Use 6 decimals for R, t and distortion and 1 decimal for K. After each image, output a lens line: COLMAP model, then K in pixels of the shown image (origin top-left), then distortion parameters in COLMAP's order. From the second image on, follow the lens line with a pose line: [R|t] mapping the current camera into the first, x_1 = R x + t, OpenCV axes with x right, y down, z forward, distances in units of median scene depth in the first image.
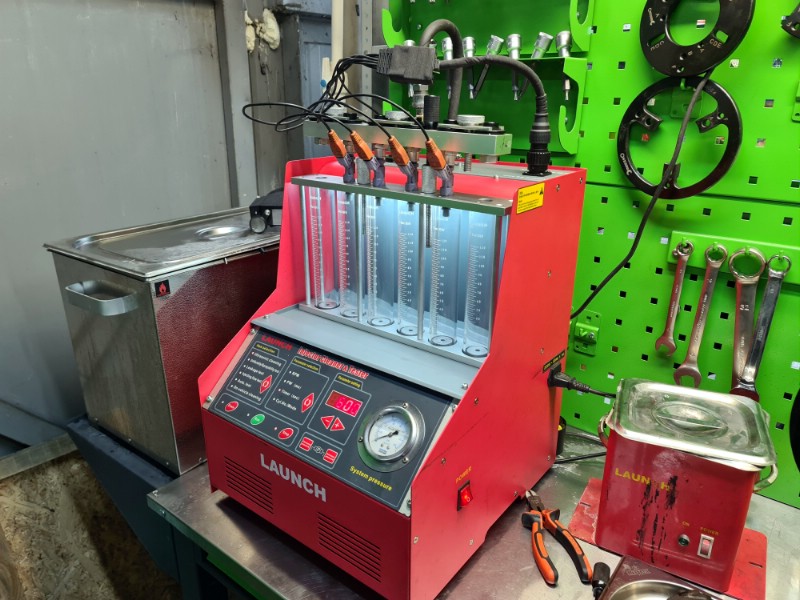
lens RADIAL K [[599.7, 0, 406.2], [0, 599.7, 295.4], [0, 0, 1]] dist [0.054618, -0.044150]
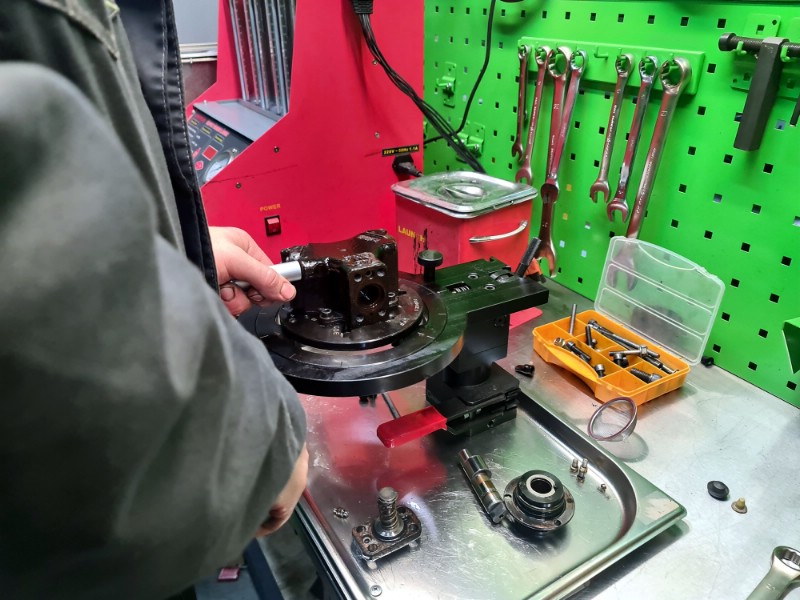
lens RADIAL K [[599.7, 0, 406.2], [0, 599.7, 295.4], [0, 0, 1]] dist [0.054618, -0.044150]
pose [[0.941676, 0.147193, -0.302623, 0.680201], [-0.100336, 0.981174, 0.165016, 0.200320], [0.321215, -0.125028, 0.938717, -0.147811]]
